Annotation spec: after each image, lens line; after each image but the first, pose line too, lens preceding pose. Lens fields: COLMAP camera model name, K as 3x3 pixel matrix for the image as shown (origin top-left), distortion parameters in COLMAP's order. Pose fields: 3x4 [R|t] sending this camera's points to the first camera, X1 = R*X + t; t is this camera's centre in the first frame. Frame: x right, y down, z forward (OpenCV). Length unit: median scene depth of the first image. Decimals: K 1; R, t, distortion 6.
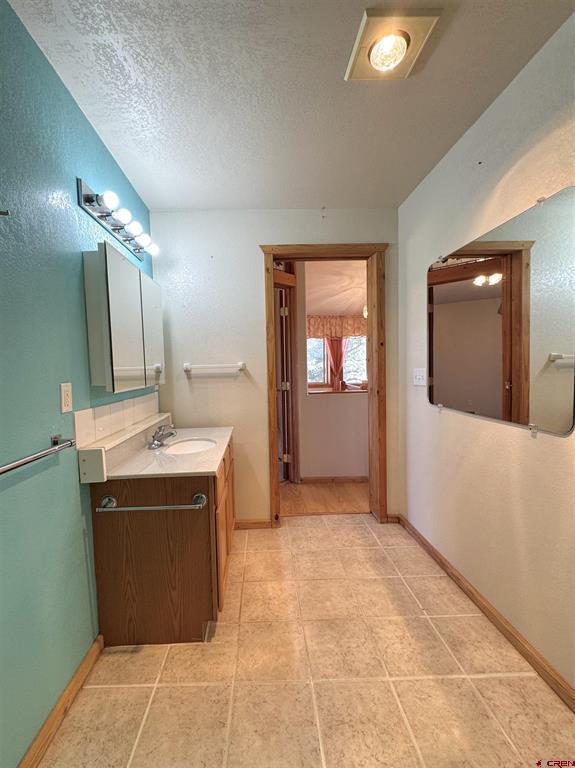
lens RADIAL K [[305.5, 0, 265.8], [0, 305.5, 378.4], [0, 0, 1]] dist [-0.002753, 0.000178]
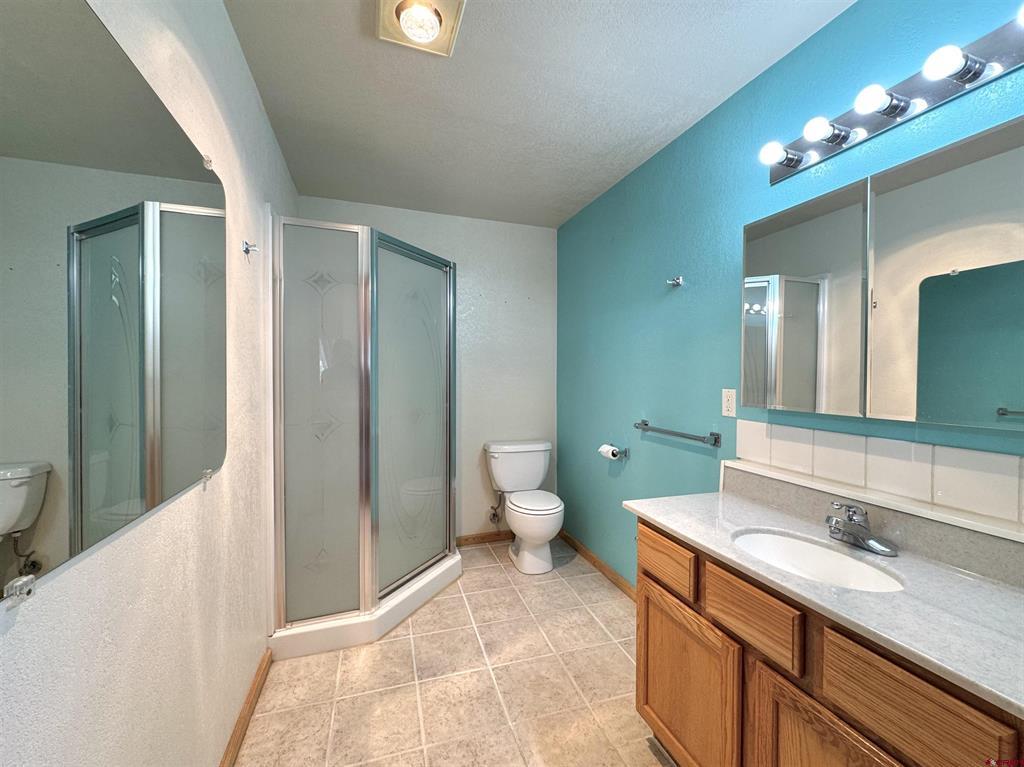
lens RADIAL K [[407.3, 0, 509.9], [0, 407.3, 381.3], [0, 0, 1]] dist [-0.002753, 0.000178]
pose [[-0.951090, 0.028408, -0.307604, 0.494407], [0.007364, 0.997565, 0.069358, -0.113122], [0.308826, 0.063700, -0.948983, 2.073362]]
